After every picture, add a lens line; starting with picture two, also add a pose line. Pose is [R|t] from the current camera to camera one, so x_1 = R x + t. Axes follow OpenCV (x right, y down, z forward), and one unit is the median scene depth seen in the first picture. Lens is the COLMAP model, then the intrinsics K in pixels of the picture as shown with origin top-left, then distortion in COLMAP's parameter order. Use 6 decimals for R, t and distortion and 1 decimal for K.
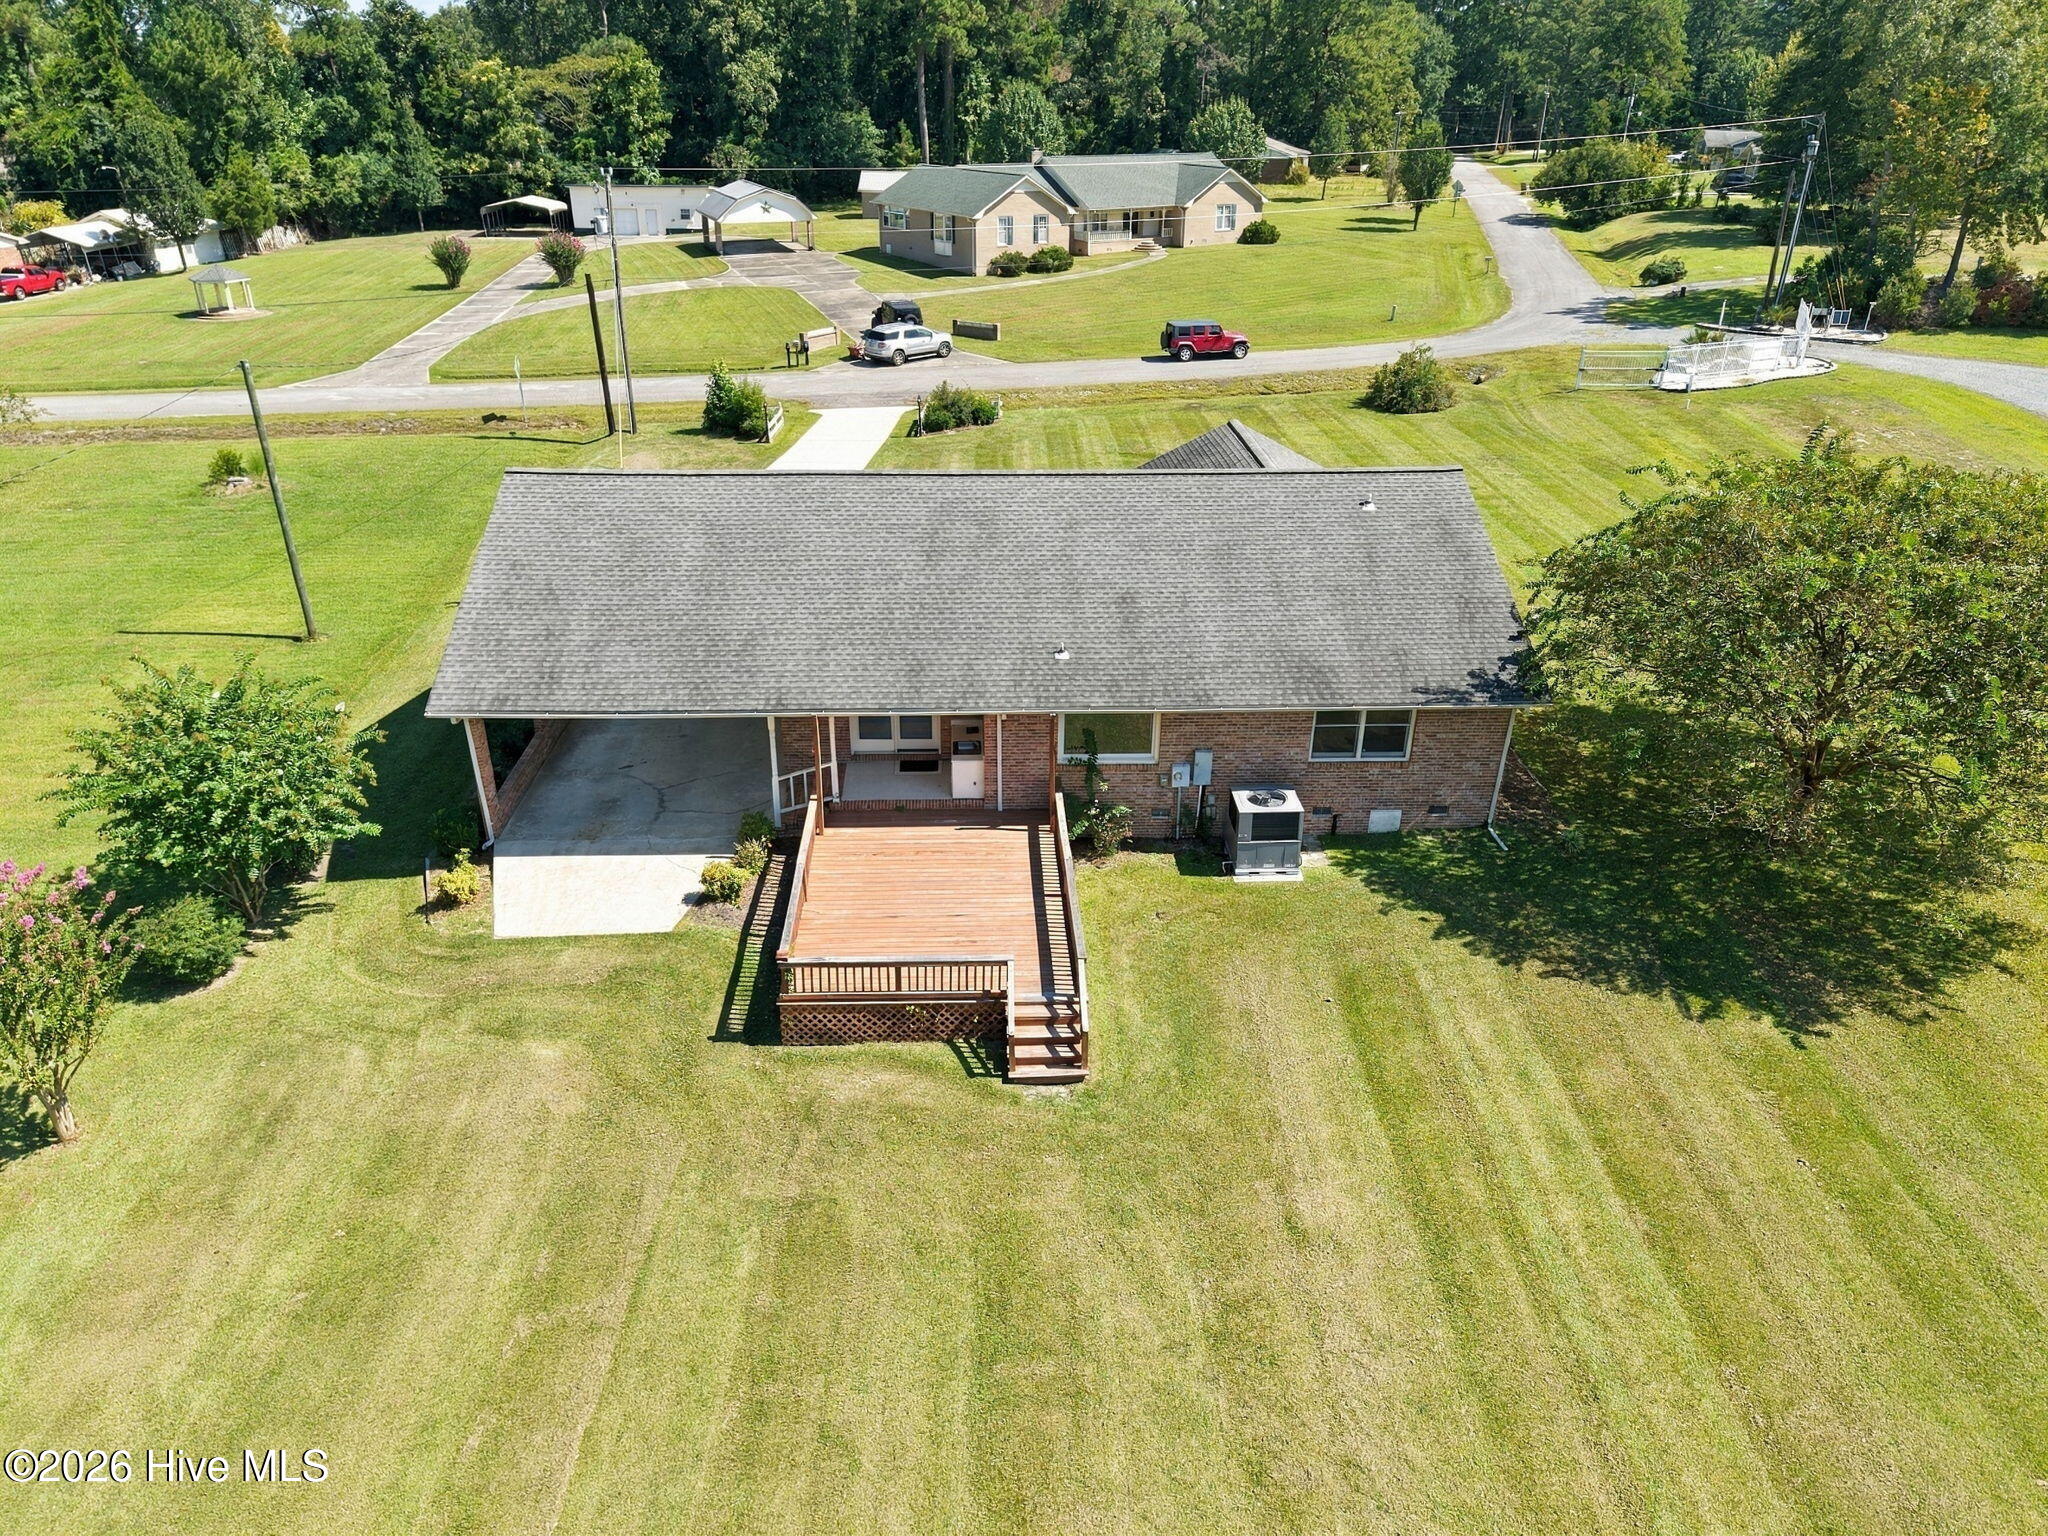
lens RADIAL K [[1365.4, 0, 1024.7], [0, 1365.4, 777.1], [0, 0, 1]] dist [0.008693, -0.017429]
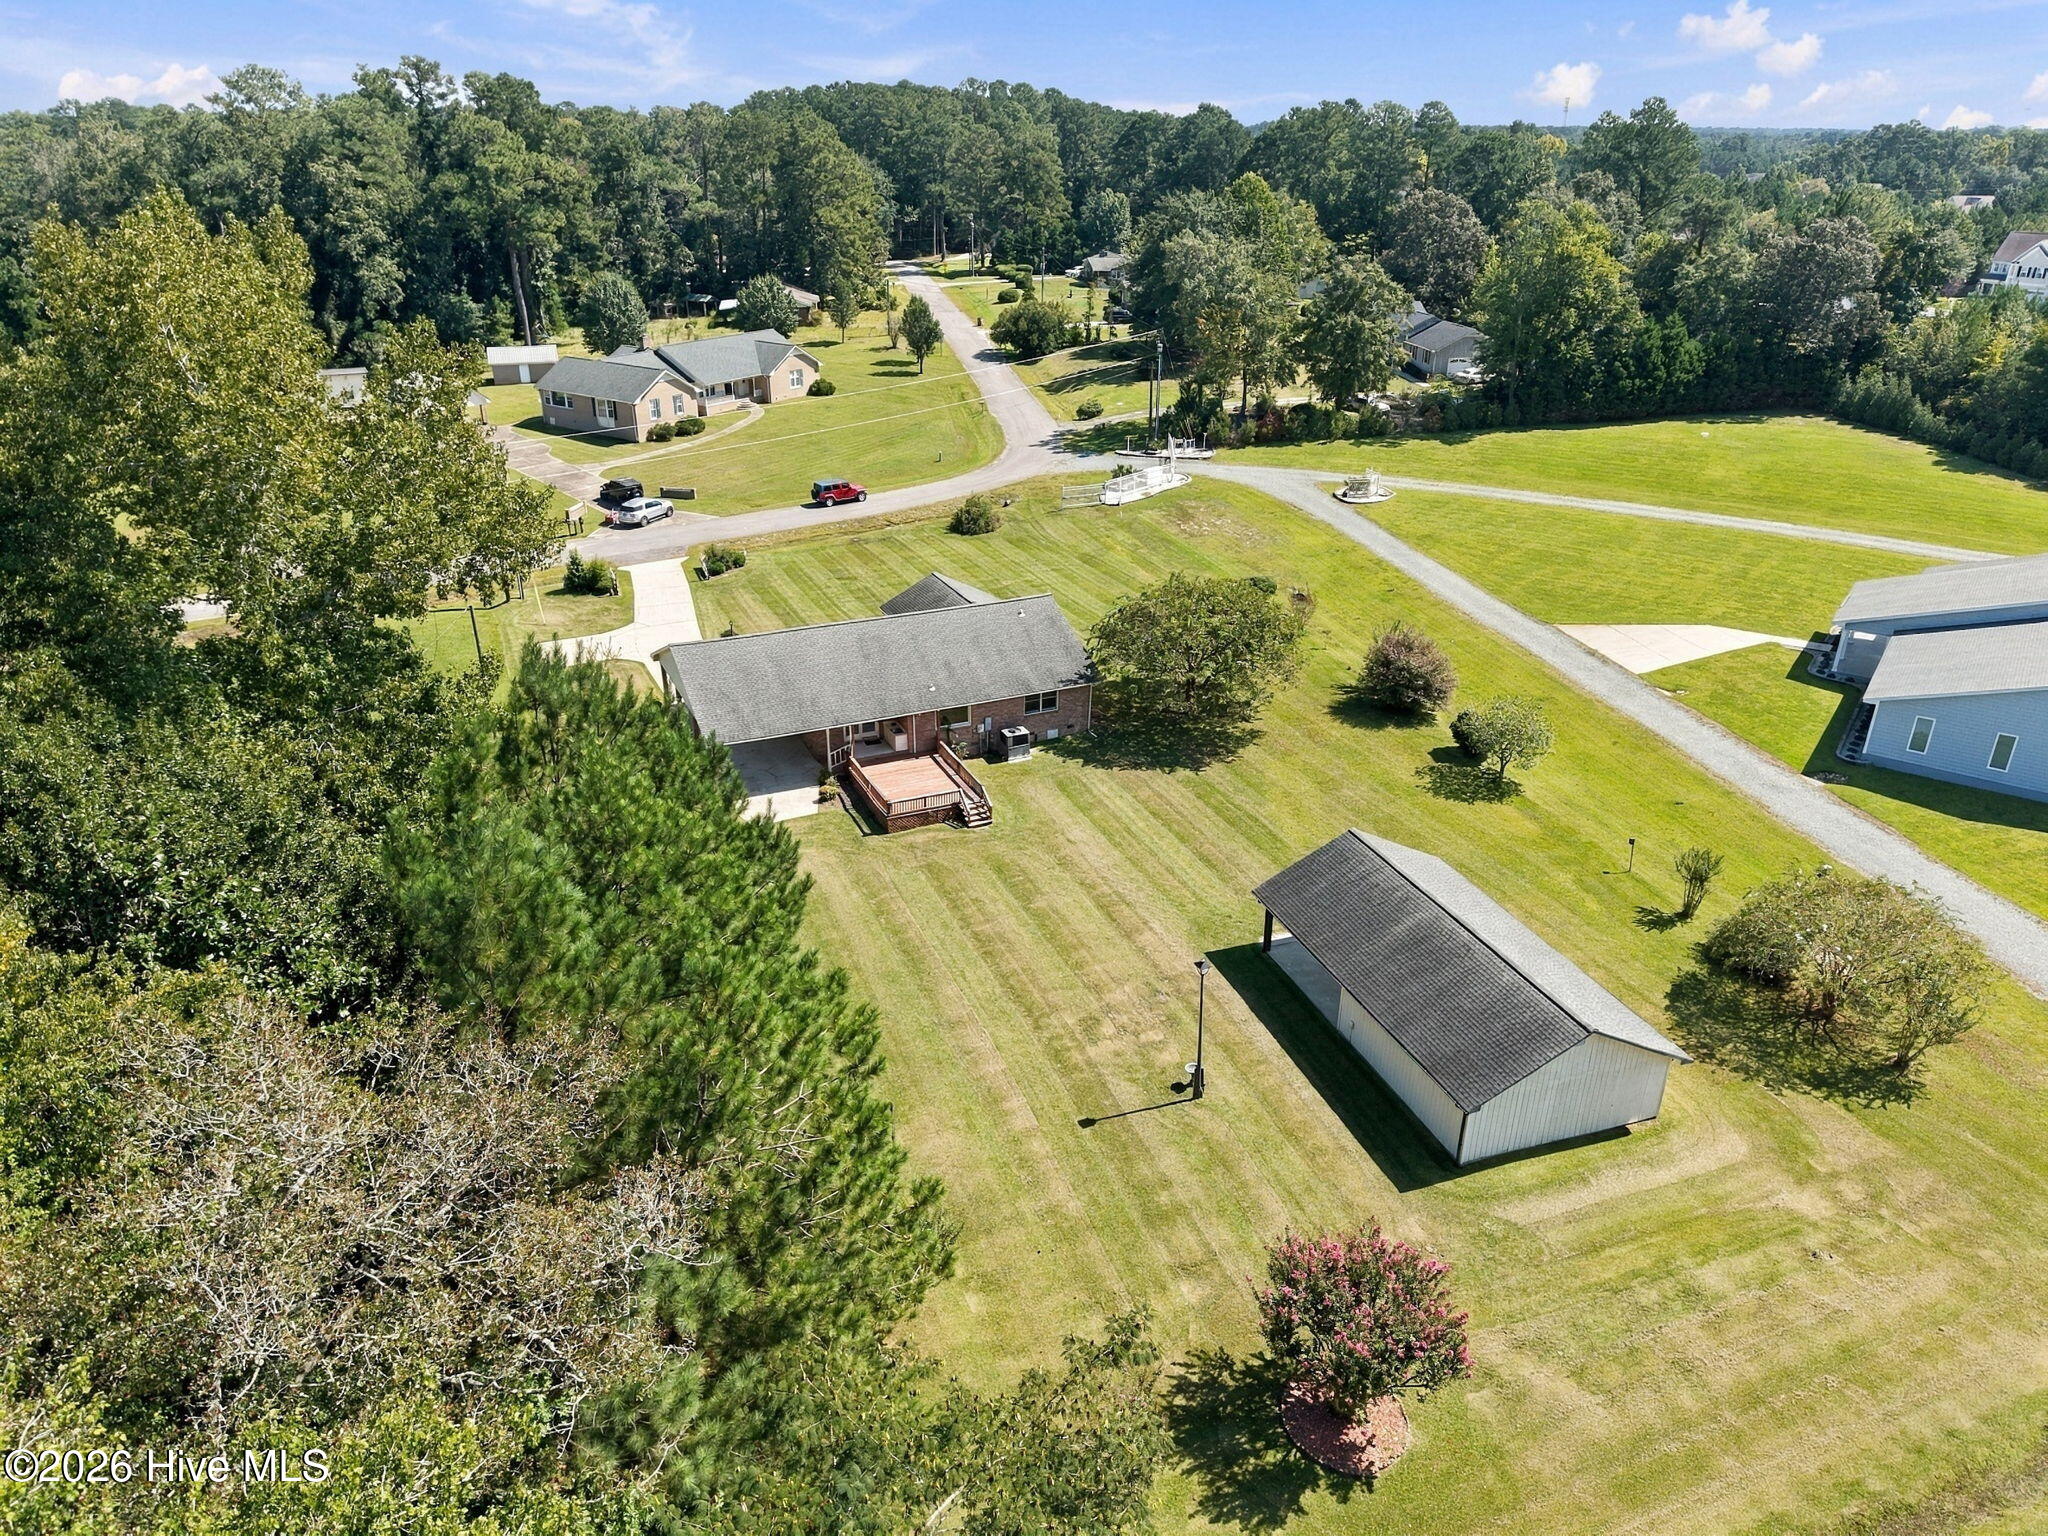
lens RADIAL K [[1365.4, 0, 1037.0], [0, 1365.4, 775.5], [0, 0, 1]] dist [0.008693, -0.017429]
pose [[0.922437, -0.166454, 0.348429, -0.253487], [0.174111, 0.984681, 0.009462, 0.029502], [-0.344667, 0.051937, 0.937287, -0.529417]]
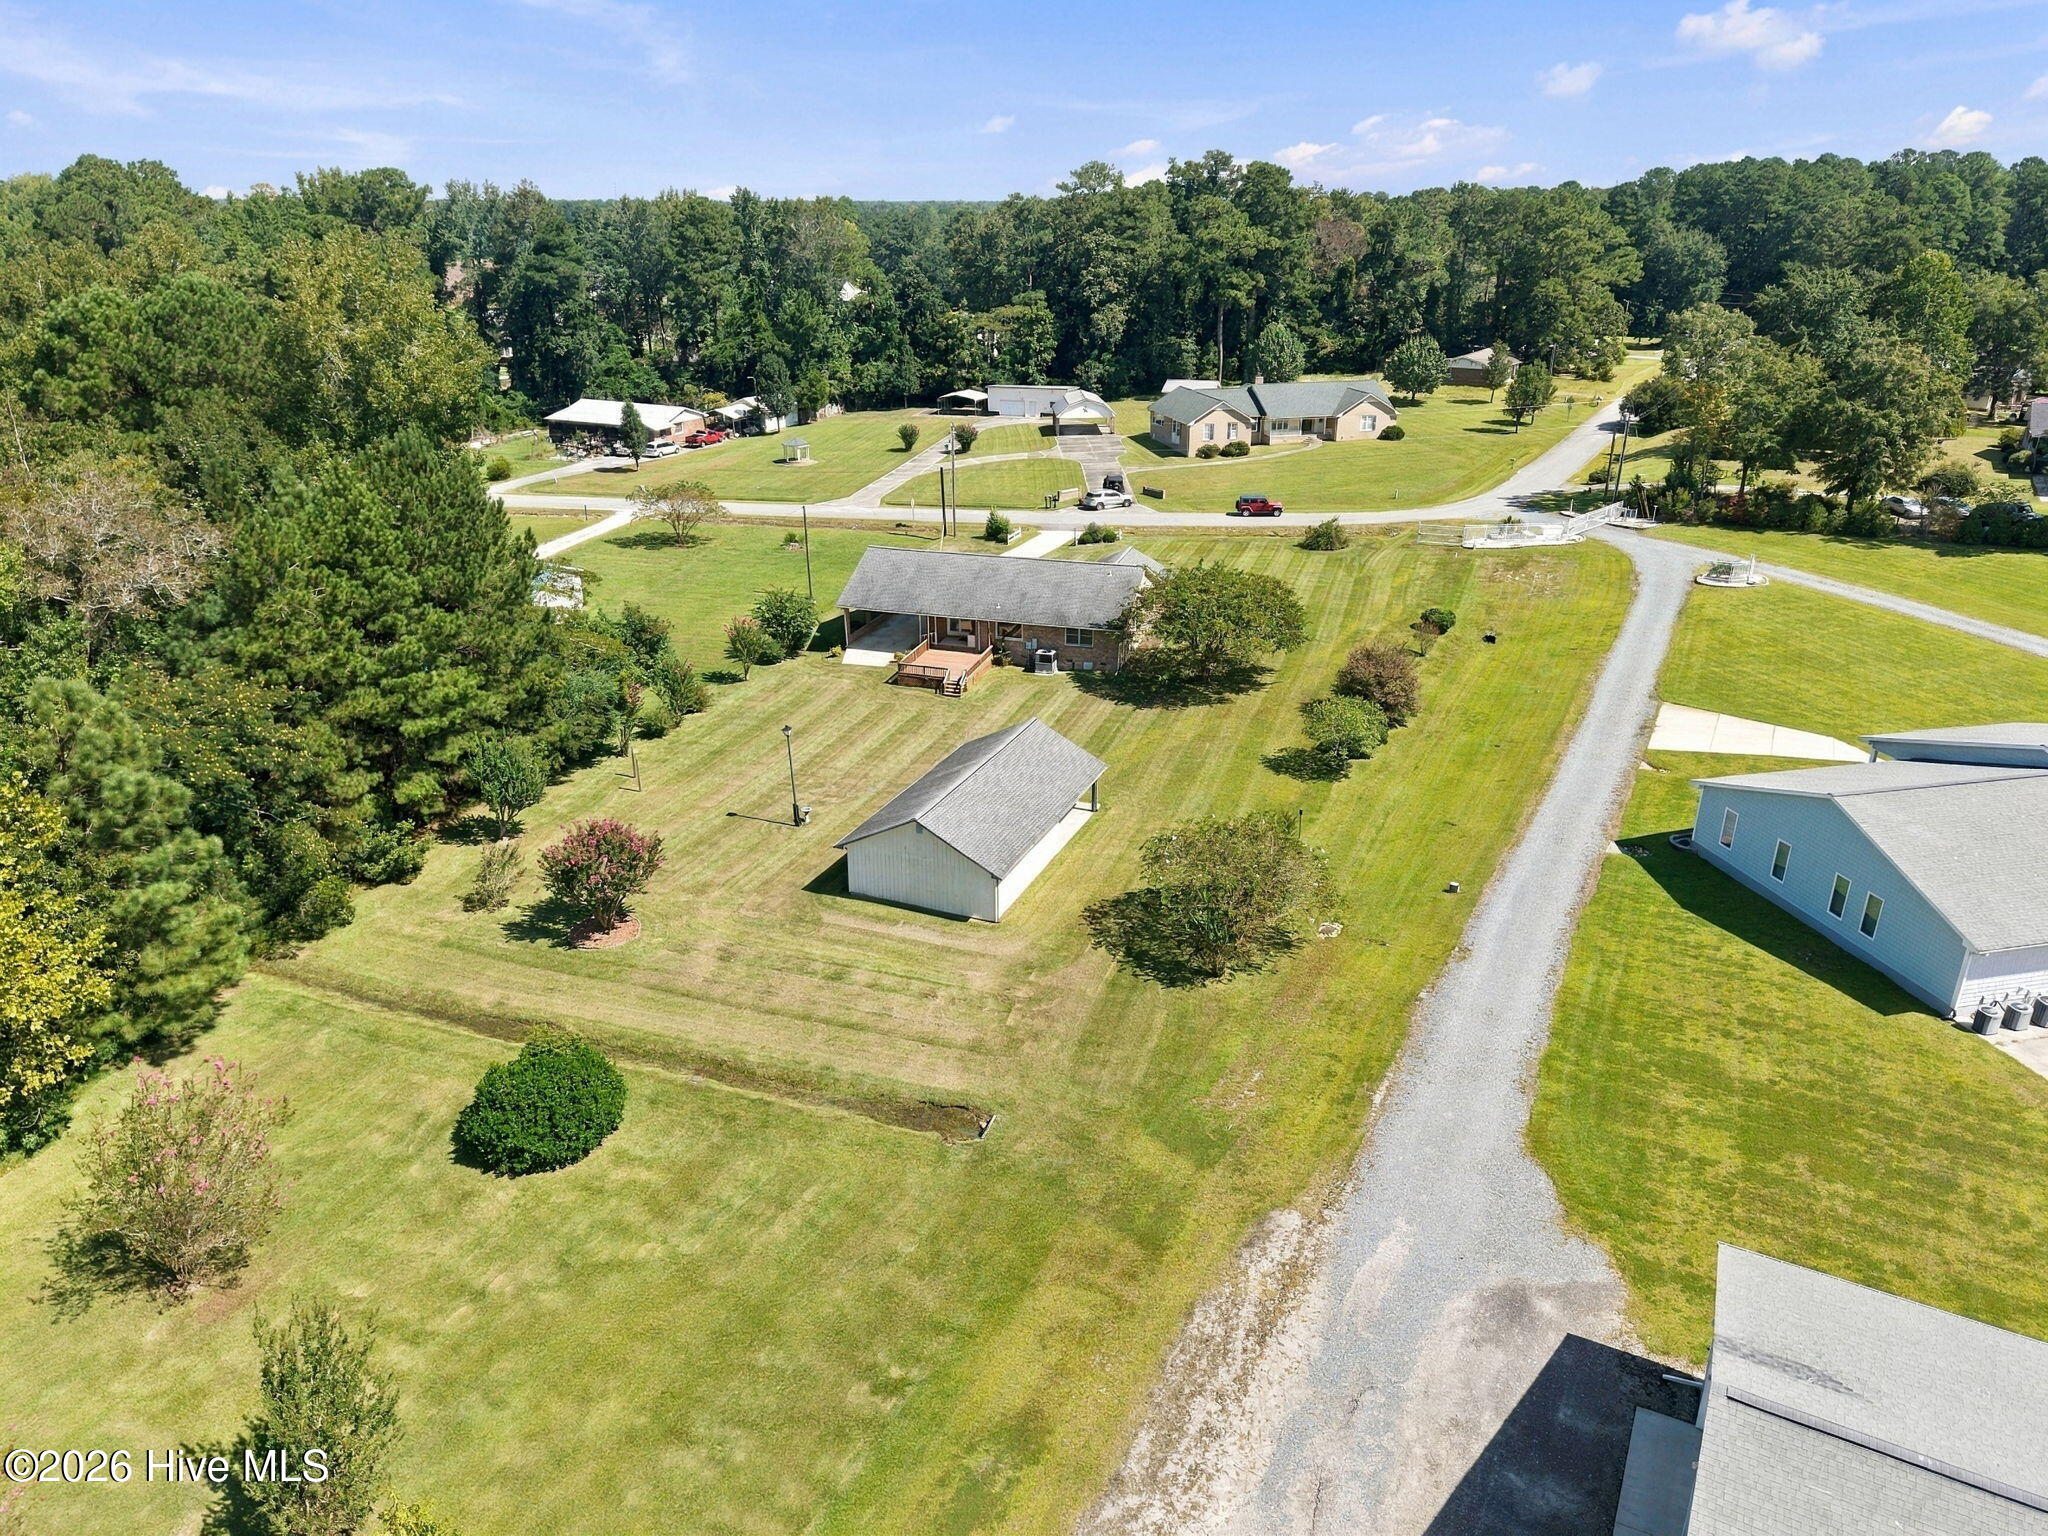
lens RADIAL K [[1365.4, 0, 1029.5], [0, 1365.4, 777.7], [0, 0, 1]] dist [0.008693, -0.017429]
pose [[0.943809, 0.118890, -0.308366, 0.439039], [-0.140786, 0.988793, -0.049671, 0.180422], [0.299004, 0.090294, 0.949970, -0.812615]]
